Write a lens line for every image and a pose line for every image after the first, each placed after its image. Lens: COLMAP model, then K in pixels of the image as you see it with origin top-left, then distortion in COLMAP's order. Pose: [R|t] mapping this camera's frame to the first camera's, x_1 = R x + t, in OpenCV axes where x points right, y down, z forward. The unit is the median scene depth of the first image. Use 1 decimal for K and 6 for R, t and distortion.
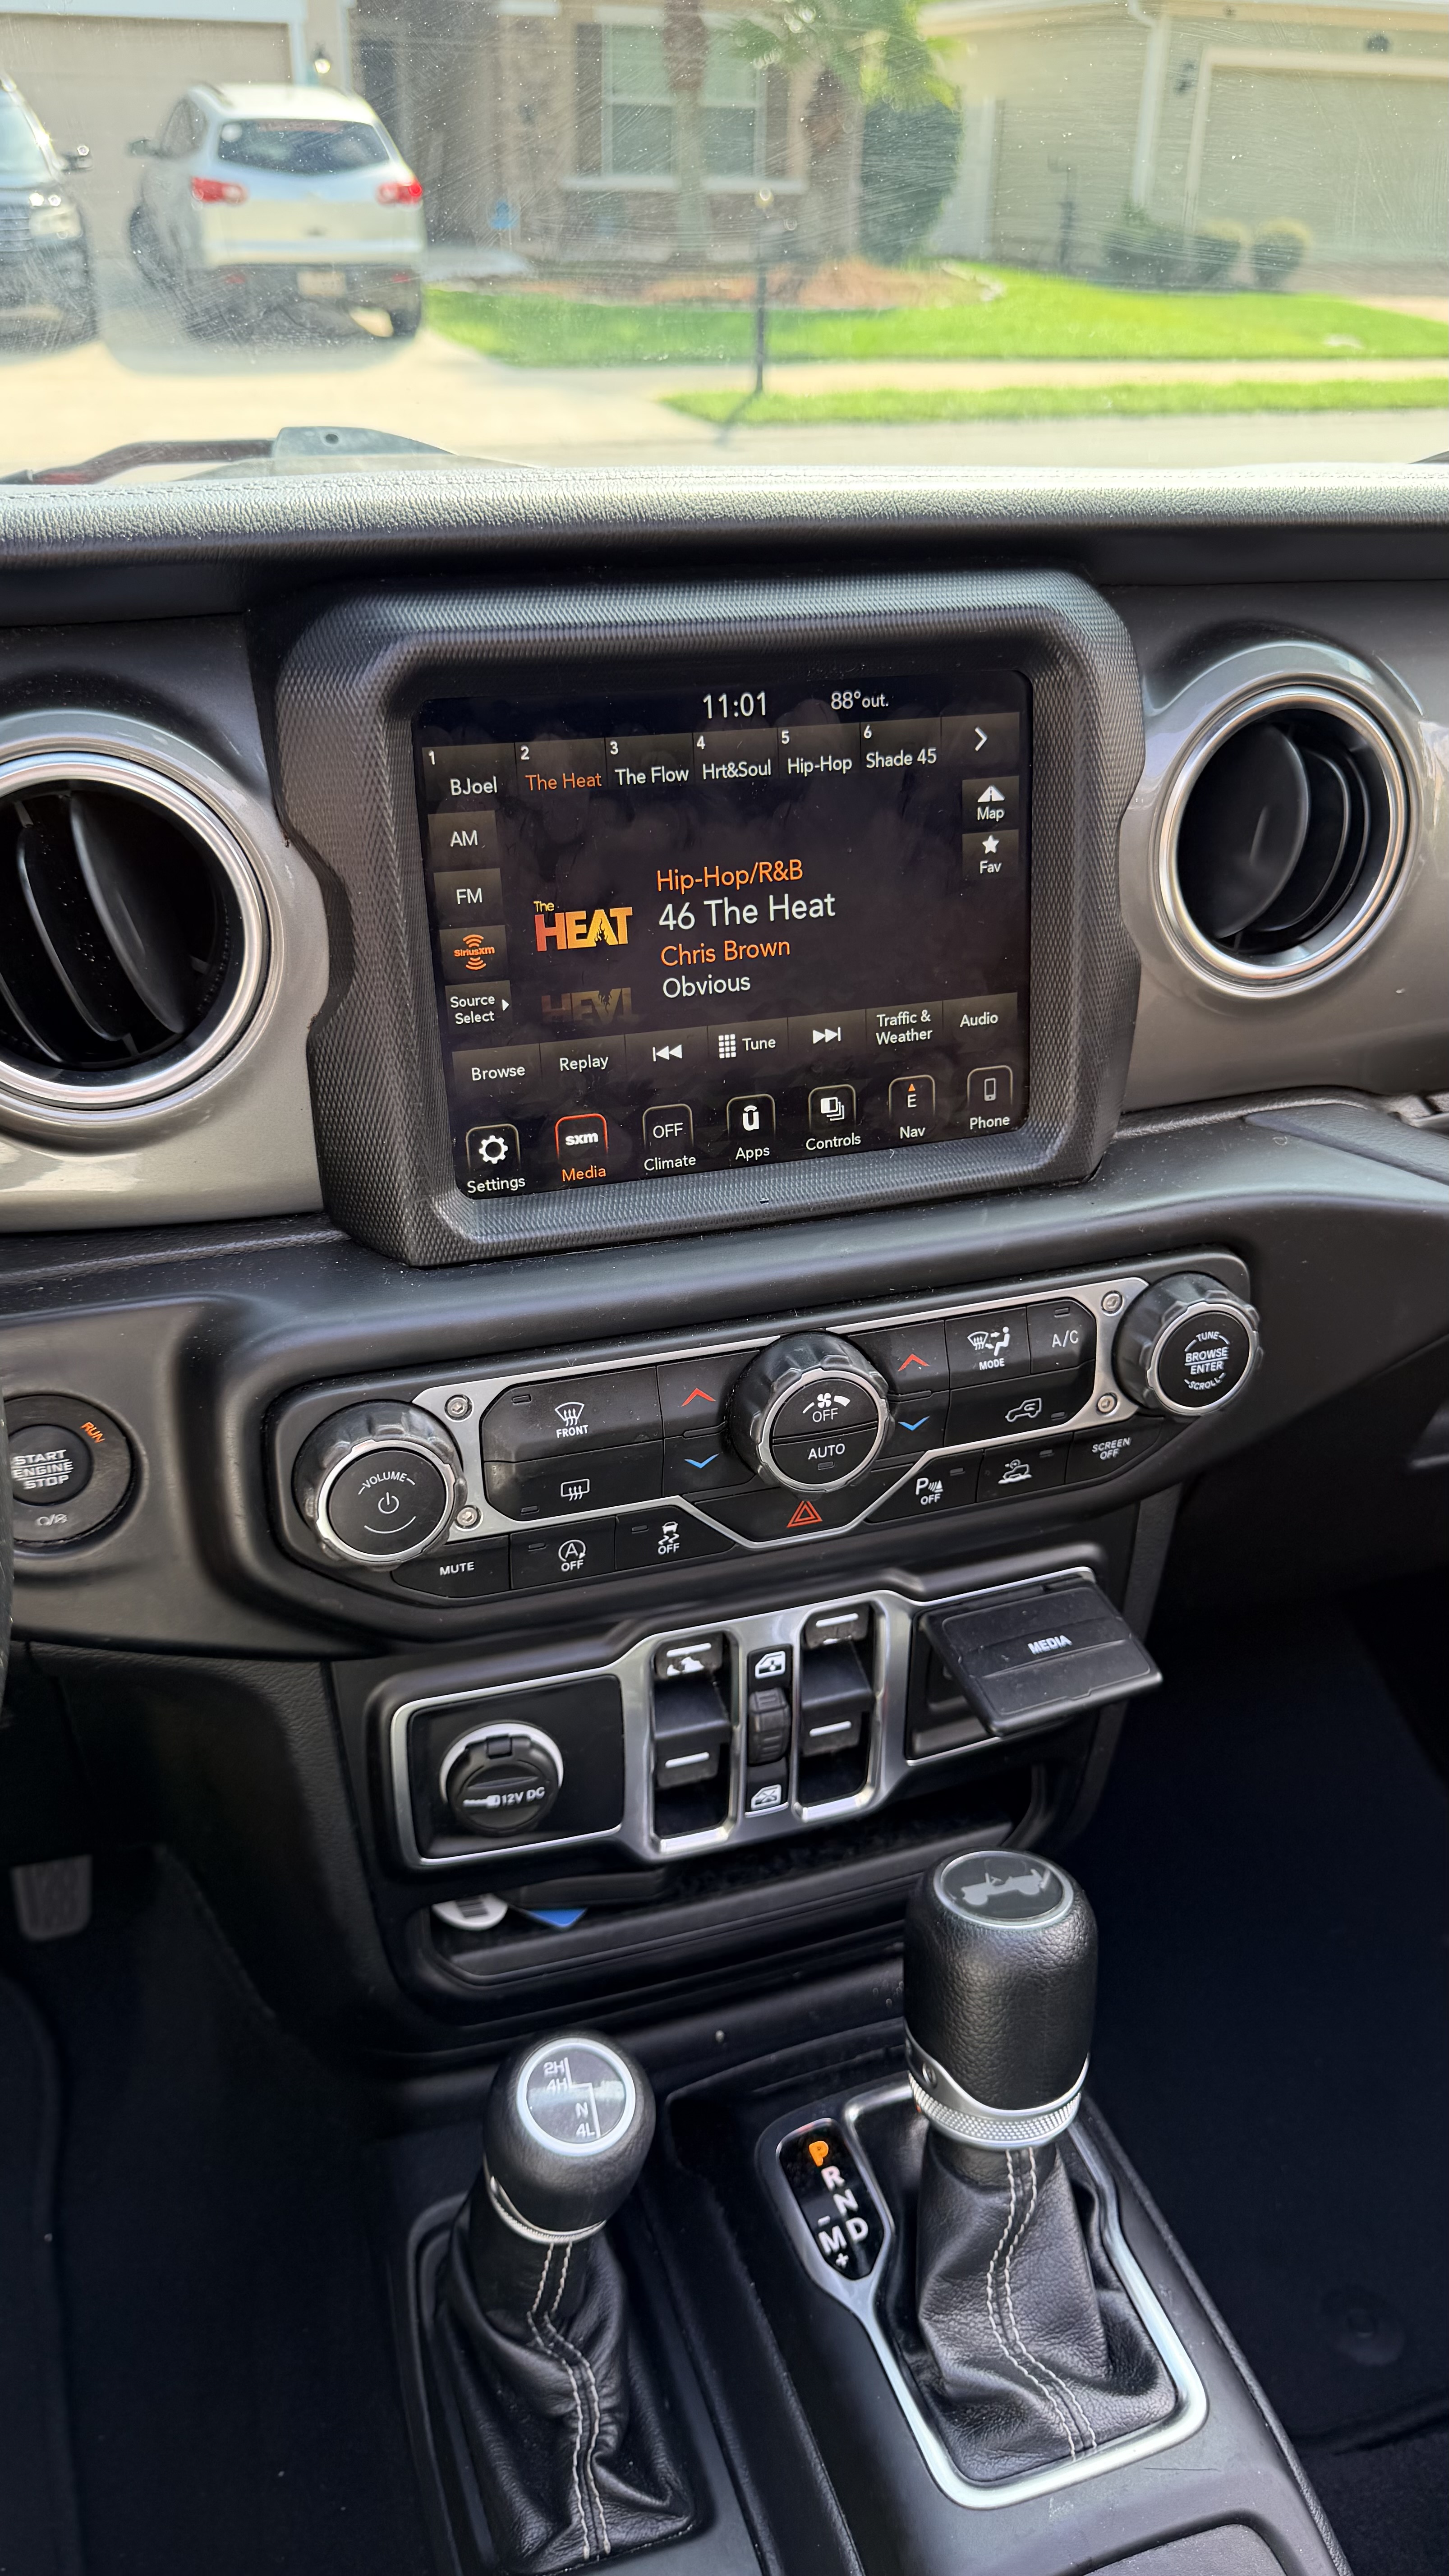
lens RADIAL K [[1818.0, 0, 724.5], [0, 1818.0, 1288.0], [0, 0, 1]] dist [0.081055, -0.138451]
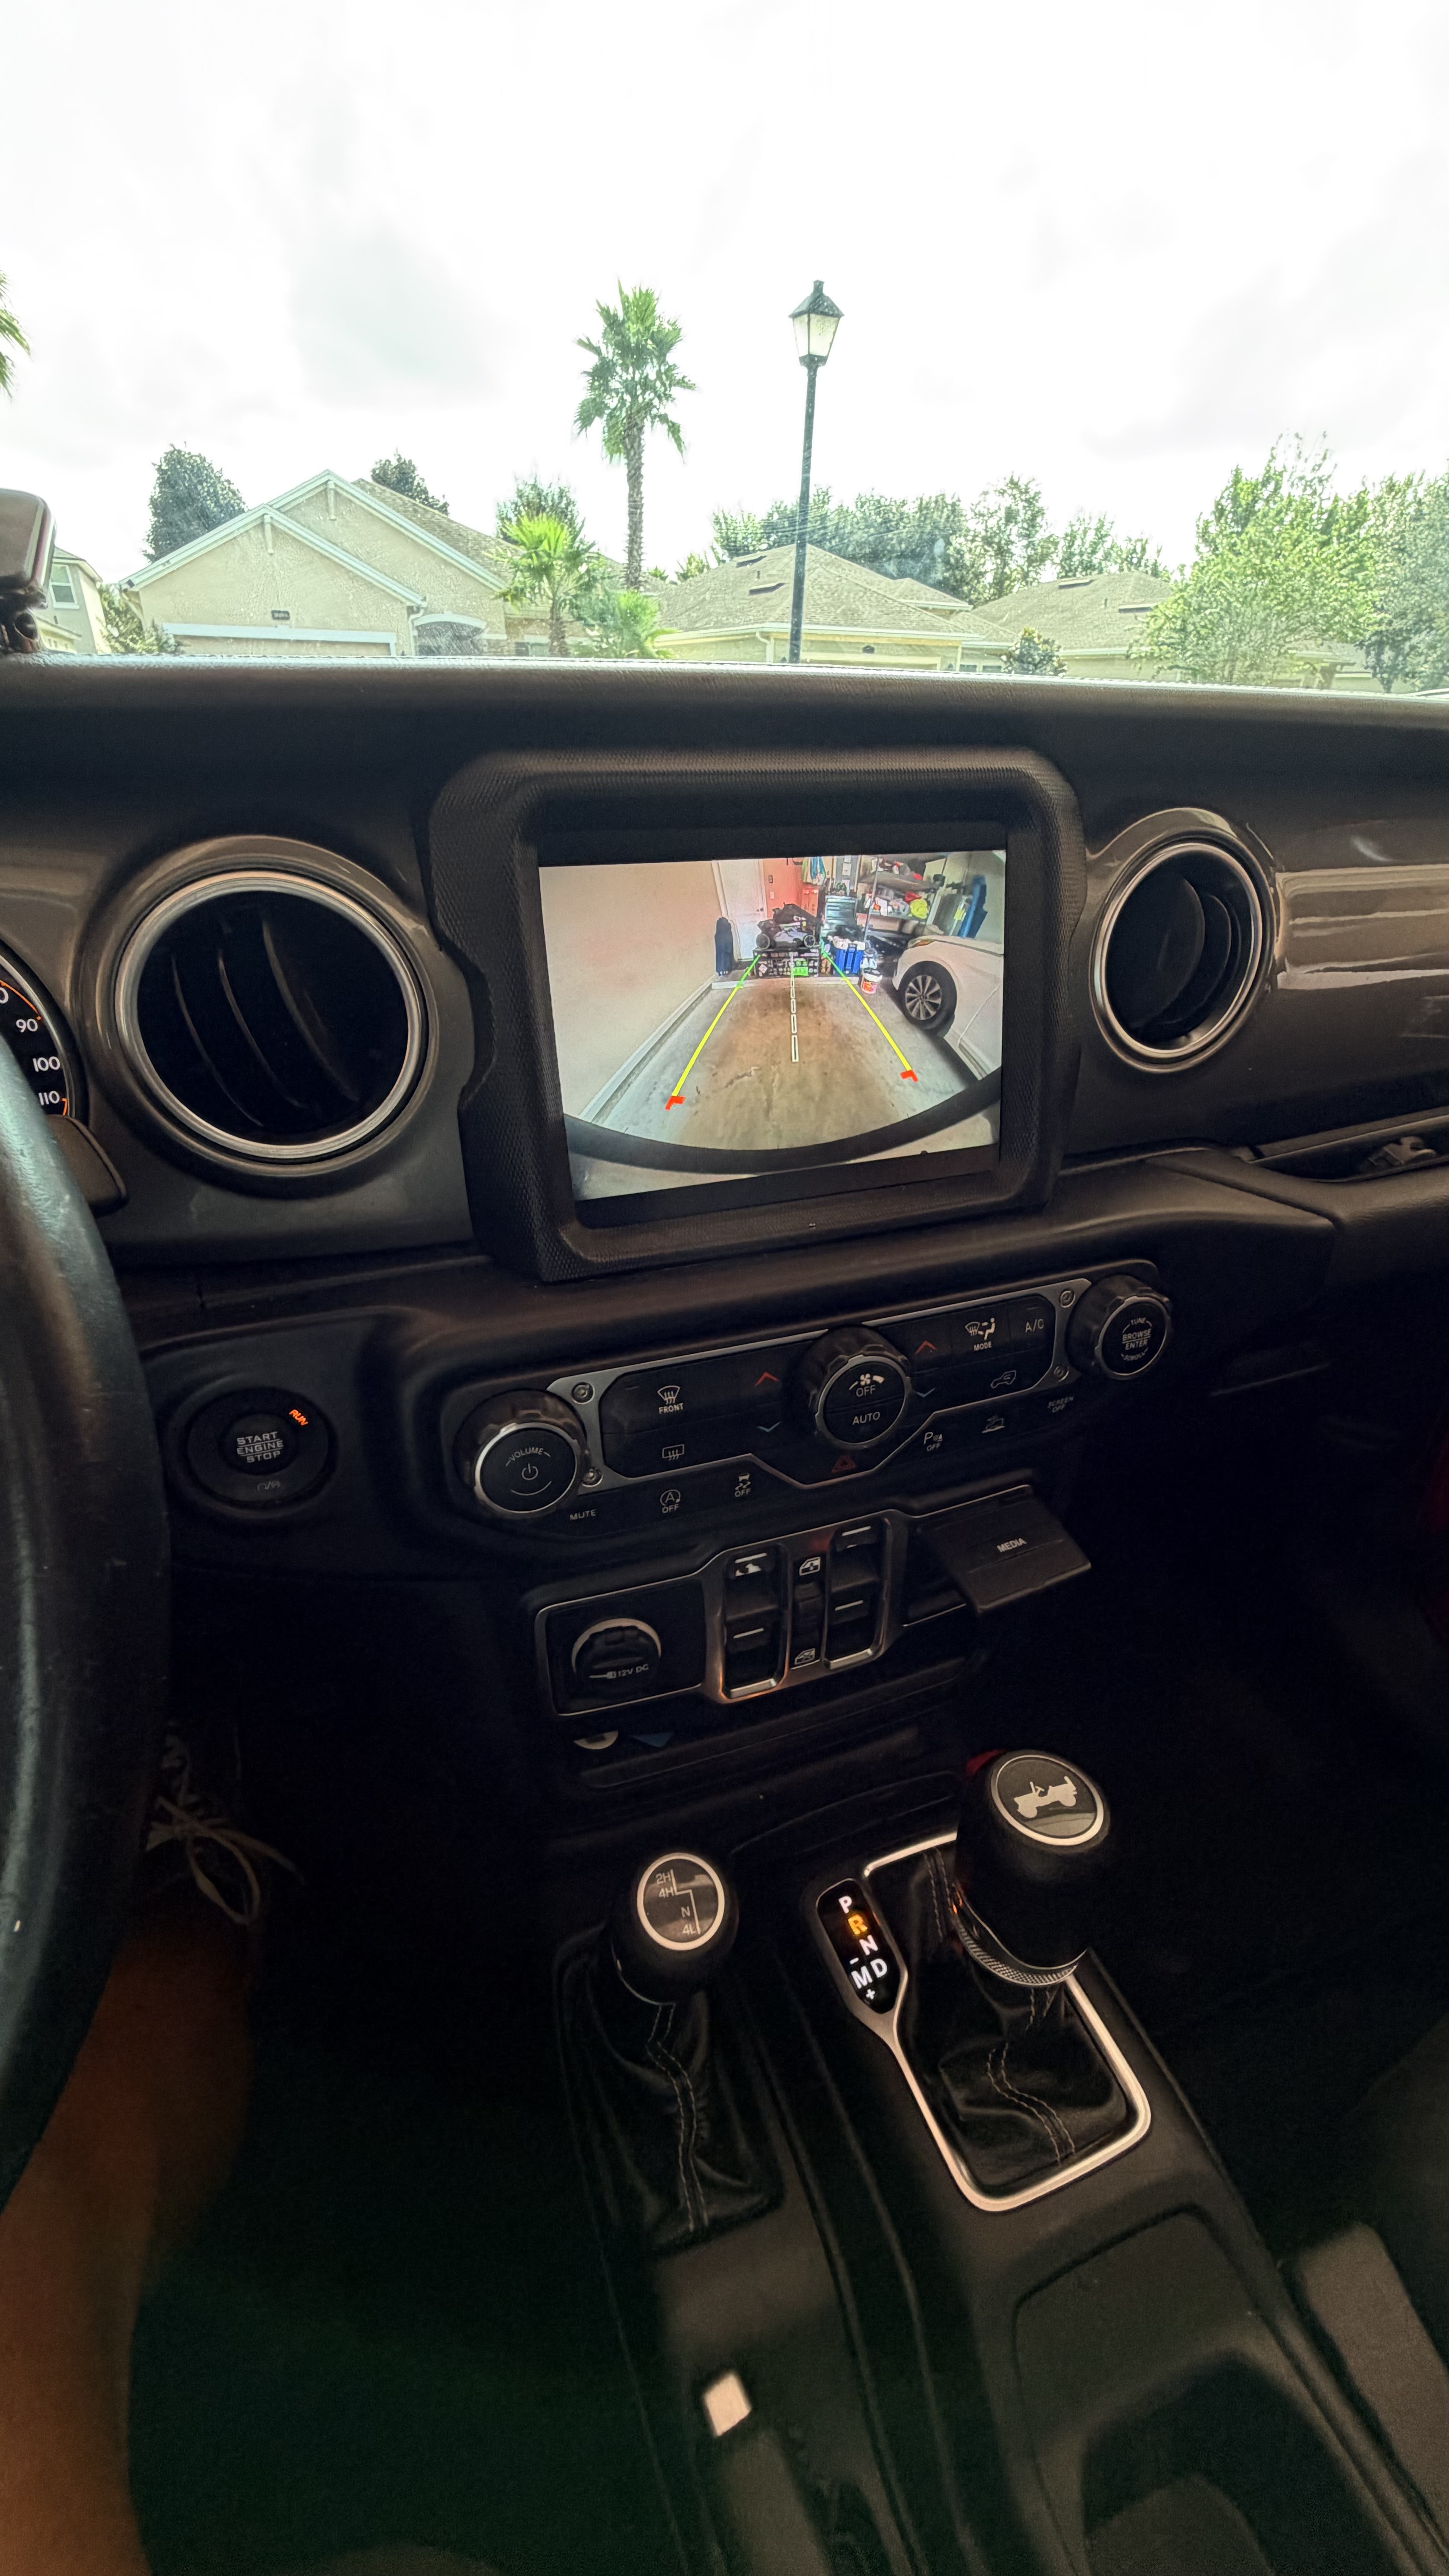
lens RADIAL K [[1038.7, 0, 731.6], [0, 1038.7, 1273.4], [0, 0, 1]] dist [-0.000084, 0.000184]
pose [[0.999647, -0.020843, 0.016474, -0.045642], [0.020994, 0.999739, -0.009011, -0.007964], [-0.016282, 0.009354, 0.999824, 0.237450]]
